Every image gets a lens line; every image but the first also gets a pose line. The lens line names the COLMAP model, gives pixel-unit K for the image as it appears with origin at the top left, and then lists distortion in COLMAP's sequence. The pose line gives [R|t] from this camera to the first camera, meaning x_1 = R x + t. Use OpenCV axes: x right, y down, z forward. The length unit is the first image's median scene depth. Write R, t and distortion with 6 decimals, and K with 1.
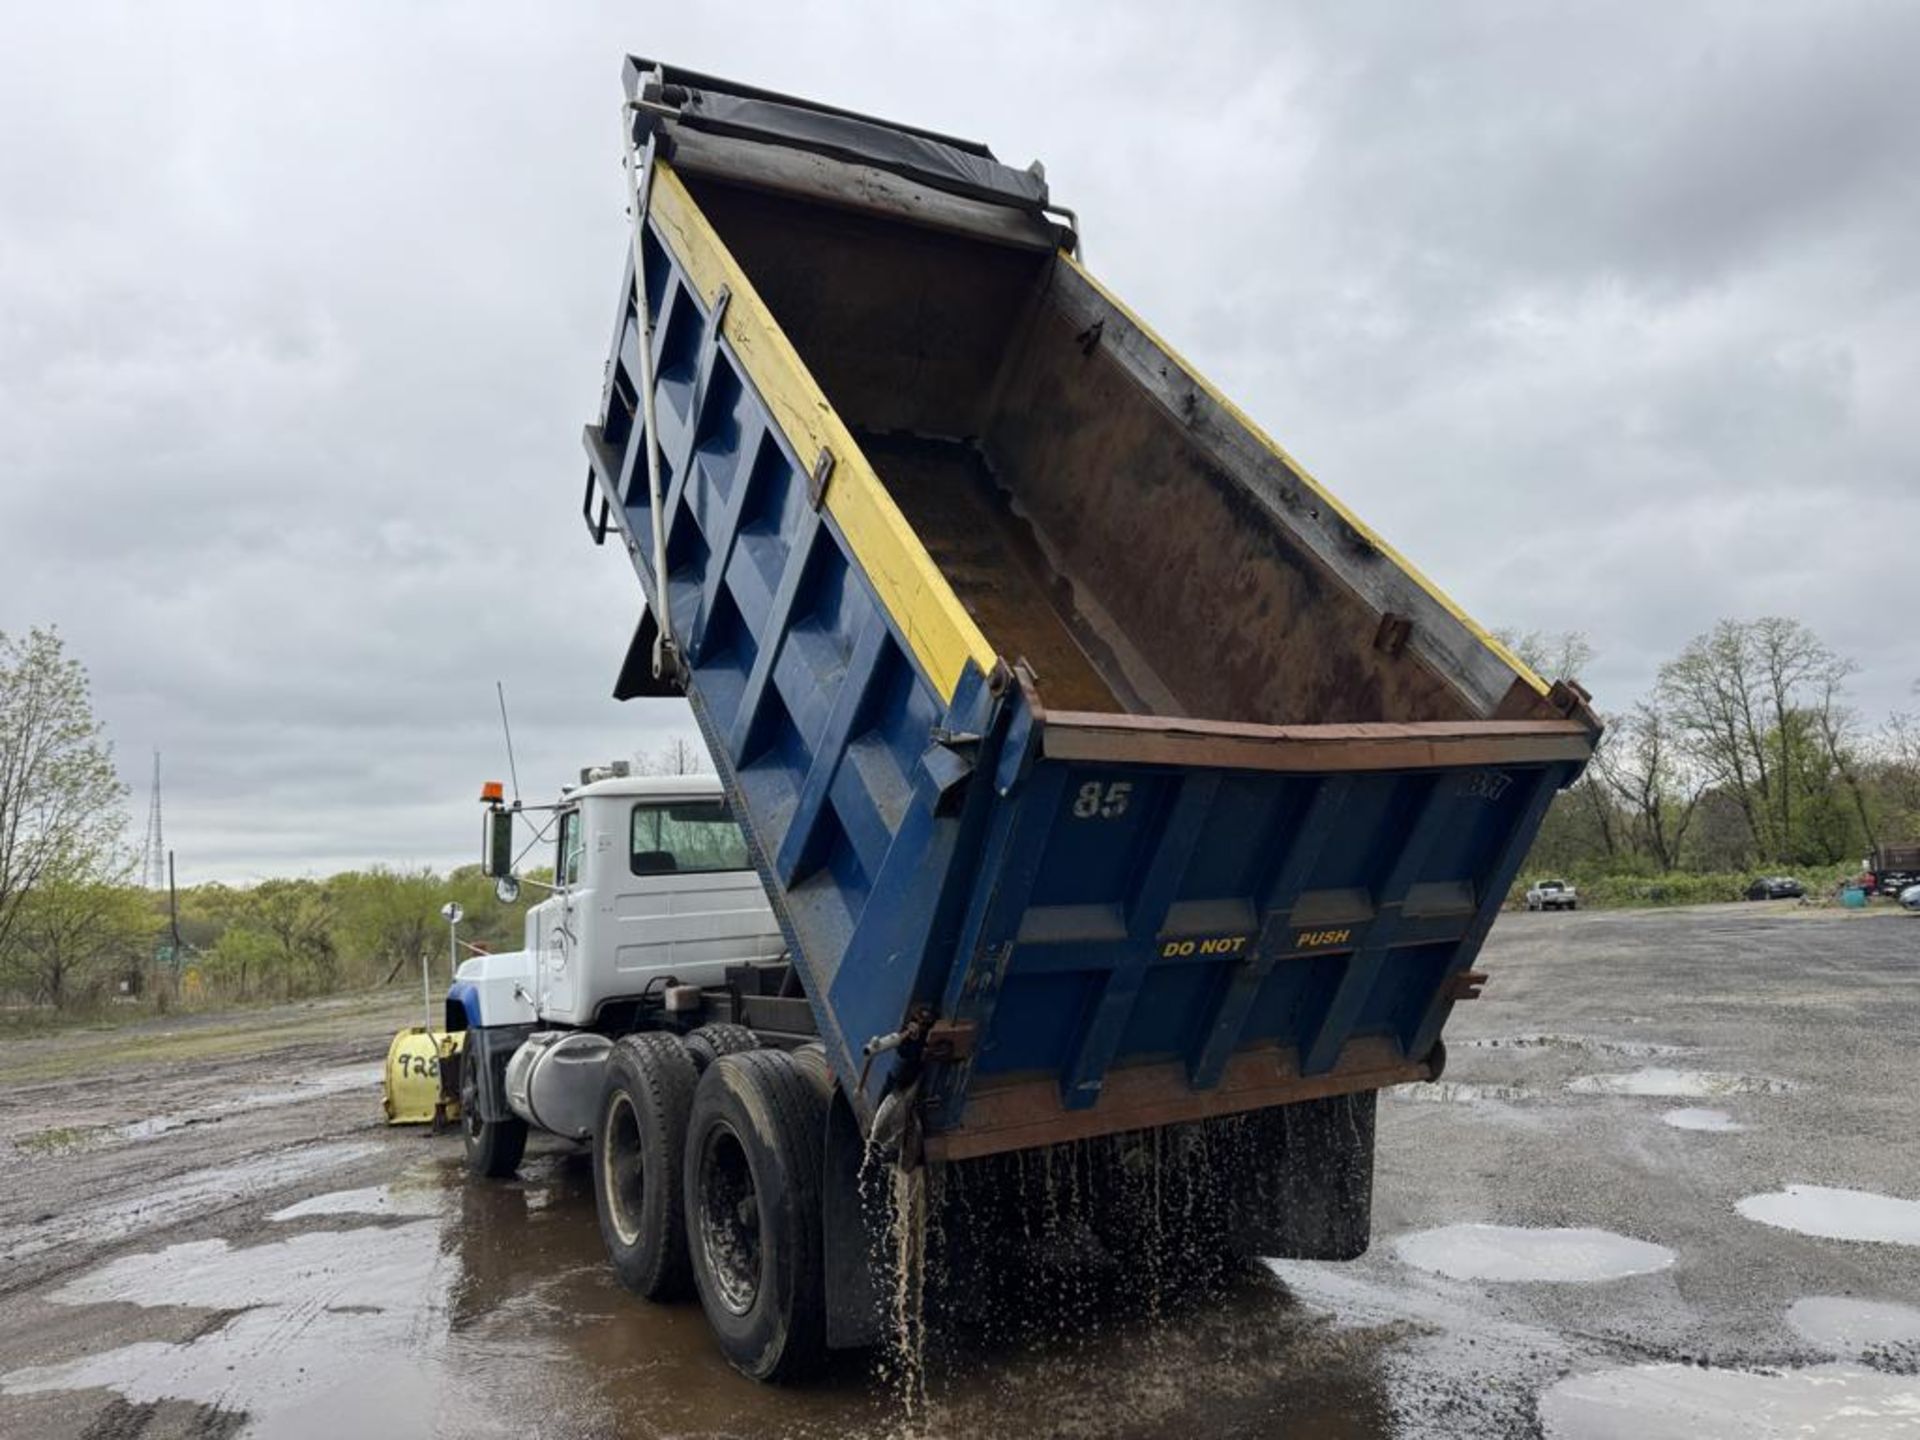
lens RADIAL K [[1361.9, 0, 926.7], [0, 1361.9, 791.5], [0, 0, 1]] dist [0.110018, -0.148645]
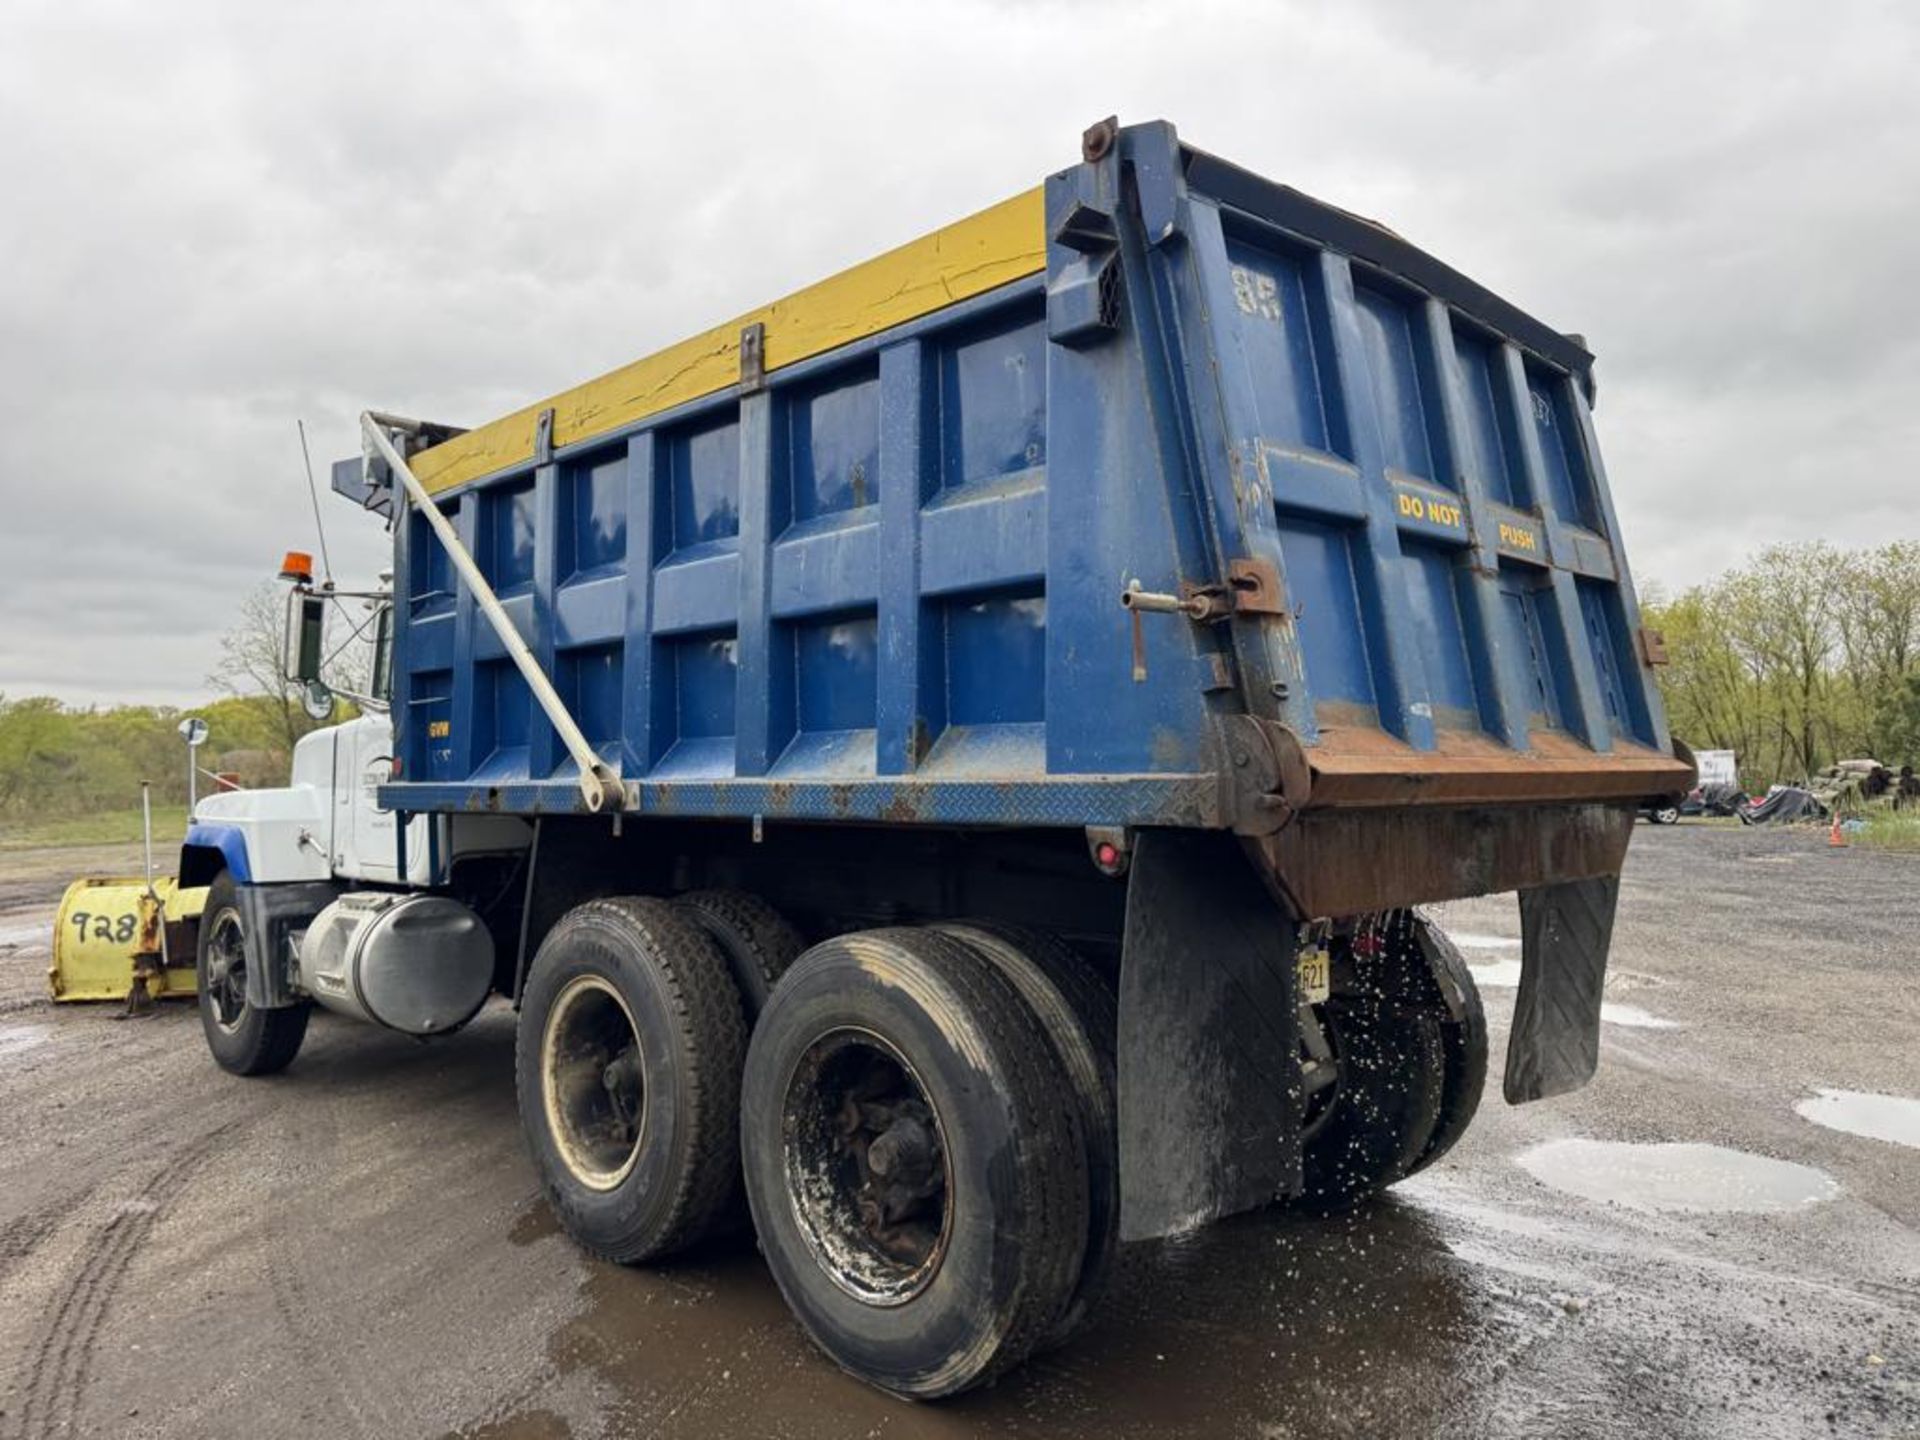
lens RADIAL K [[1342.4, 0, 964.9], [0, 1342.4, 726.1], [0, 0, 1]] dist [0.115169, -0.142058]
pose [[0.960201, 0.065868, 0.271431, -0.165887], [-0.076907, 0.996580, 0.030222, 0.036170], [-0.268512, -0.049894, 0.961983, 0.191477]]
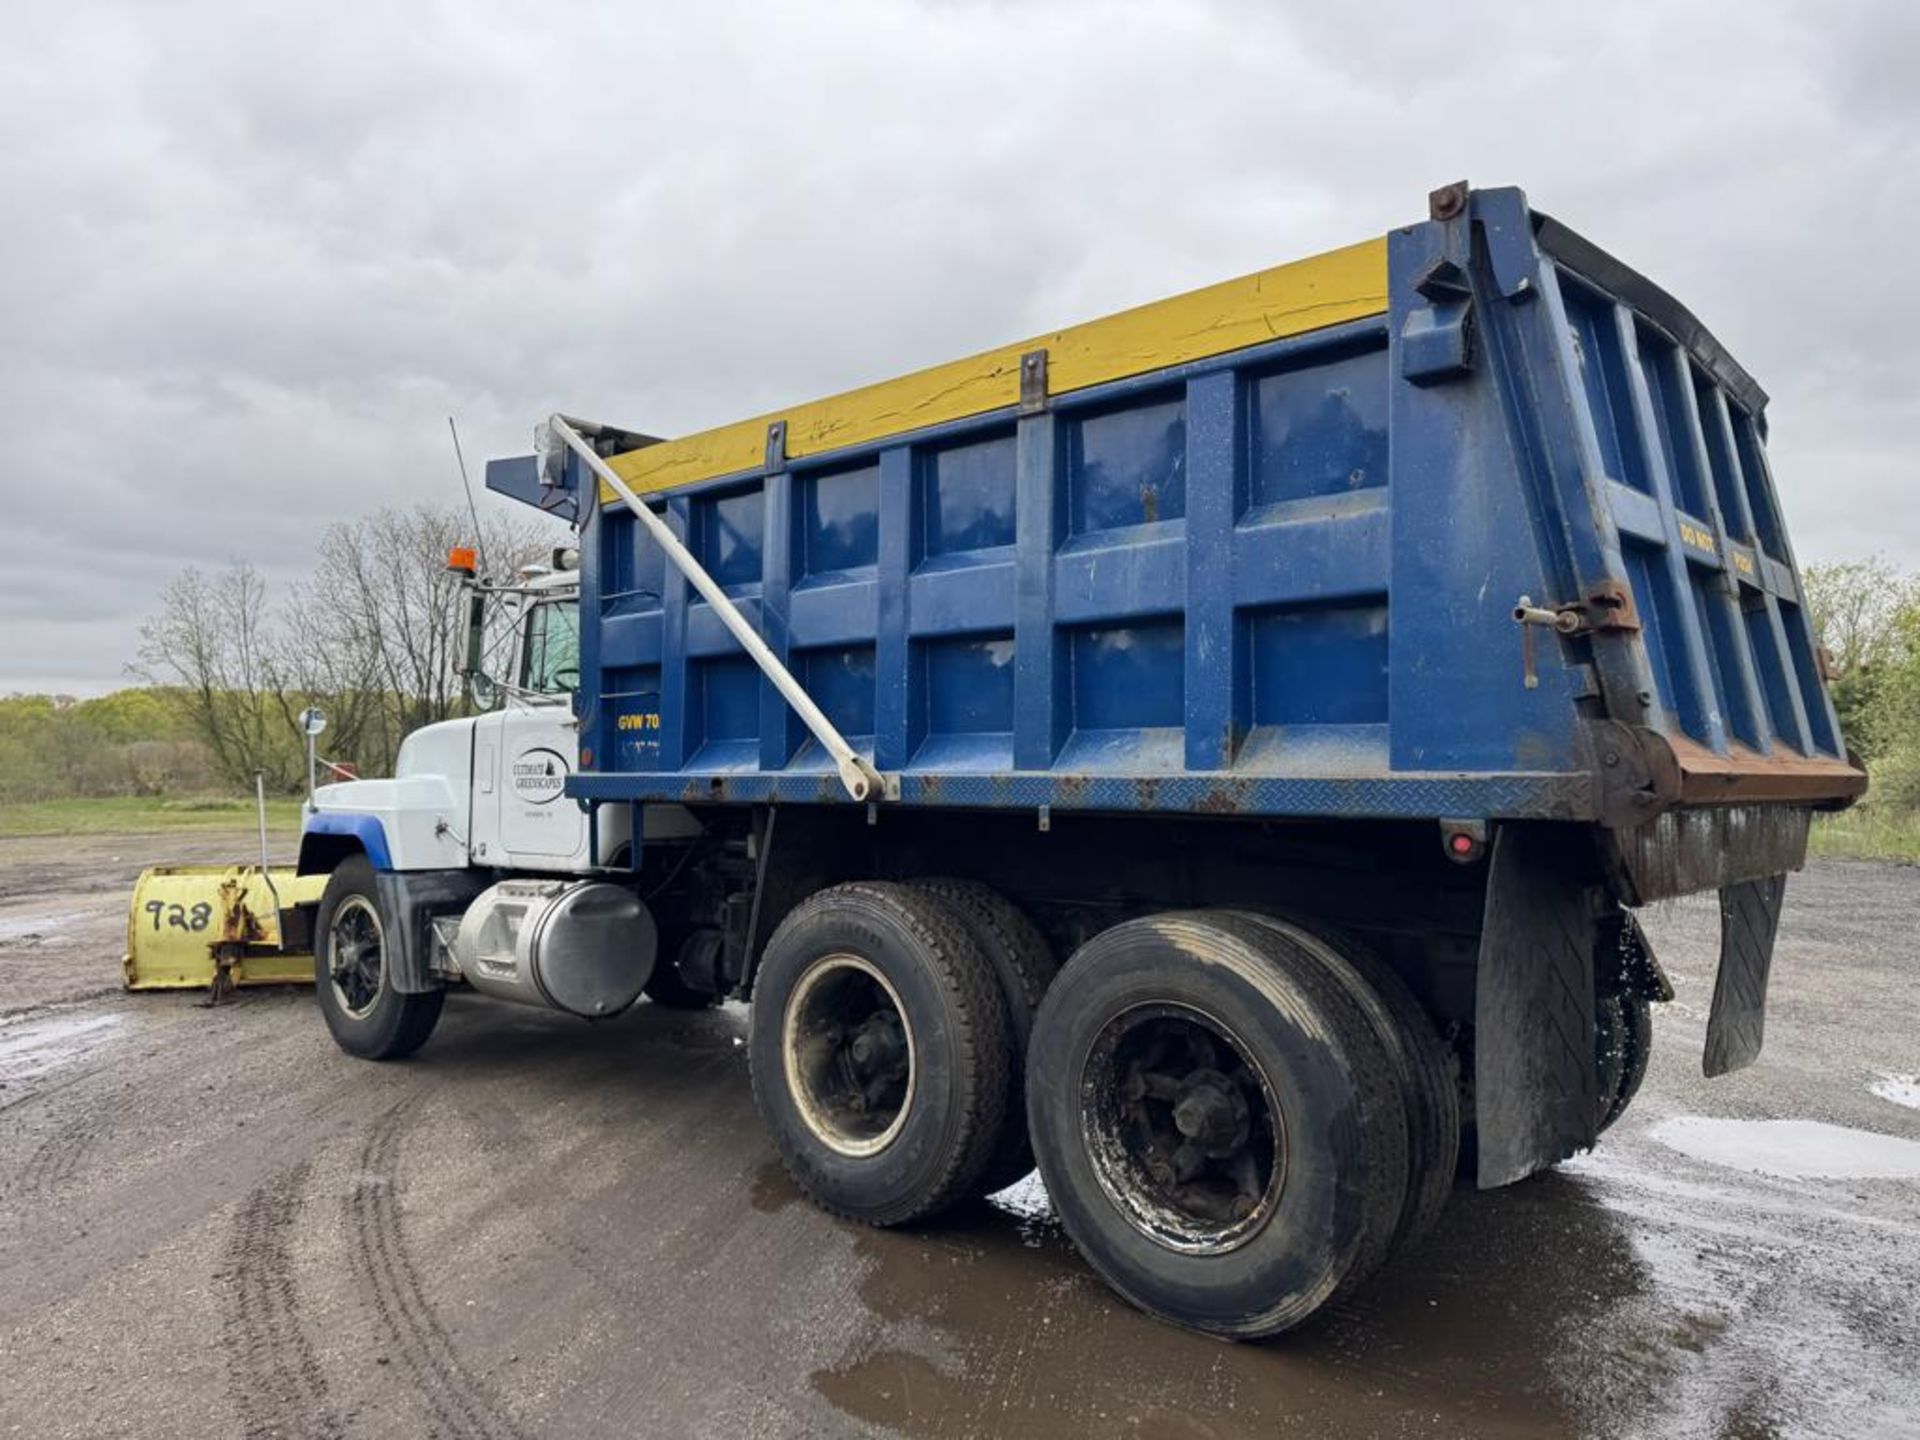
lens RADIAL K [[1342.4, 0, 964.9], [0, 1342.4, 726.1], [0, 0, 1]] dist [0.115169, -0.142058]
pose [[0.942250, 0.081144, 0.324932, -0.290015], [-0.093775, 0.995319, 0.023377, 0.046949], [-0.321514, -0.052498, 0.945449, 0.193756]]
